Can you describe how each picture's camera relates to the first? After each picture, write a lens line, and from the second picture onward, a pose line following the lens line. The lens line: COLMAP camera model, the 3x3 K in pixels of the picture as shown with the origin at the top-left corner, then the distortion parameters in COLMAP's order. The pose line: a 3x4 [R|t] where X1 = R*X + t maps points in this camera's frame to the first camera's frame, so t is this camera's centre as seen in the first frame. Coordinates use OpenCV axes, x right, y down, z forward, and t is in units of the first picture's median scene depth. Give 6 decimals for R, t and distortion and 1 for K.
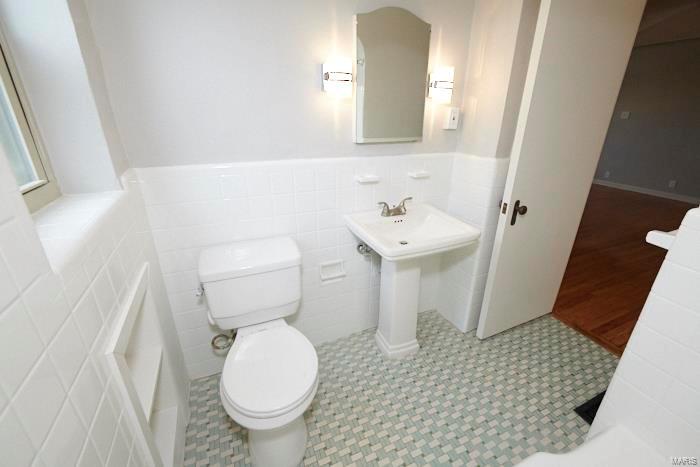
lens RADIAL K [[302.7, 0, 356.9], [0, 302.7, 232.5], [0, 0, 1]] dist [0.002776, -0.000018]
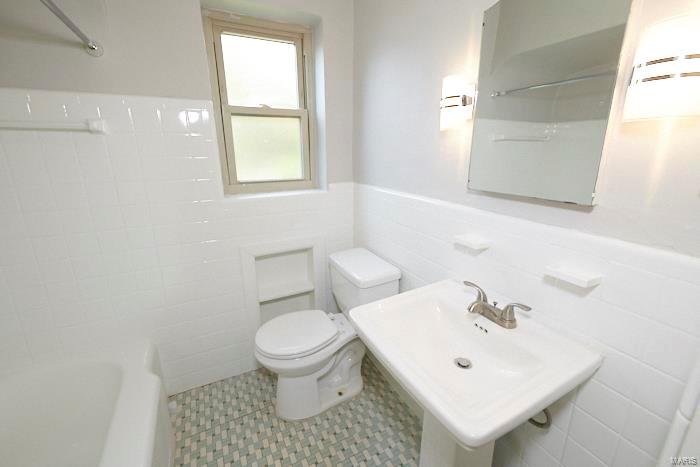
lens RADIAL K [[302.7, 0, 356.9], [0, 302.7, 232.5], [0, 0, 1]] dist [0.002776, -0.000018]
pose [[0.084000, 0.257162, -0.962710, 0.621473], [-0.364082, 0.907249, 0.210580, -0.235904], [0.927571, 0.332817, 0.169837, 0.627940]]
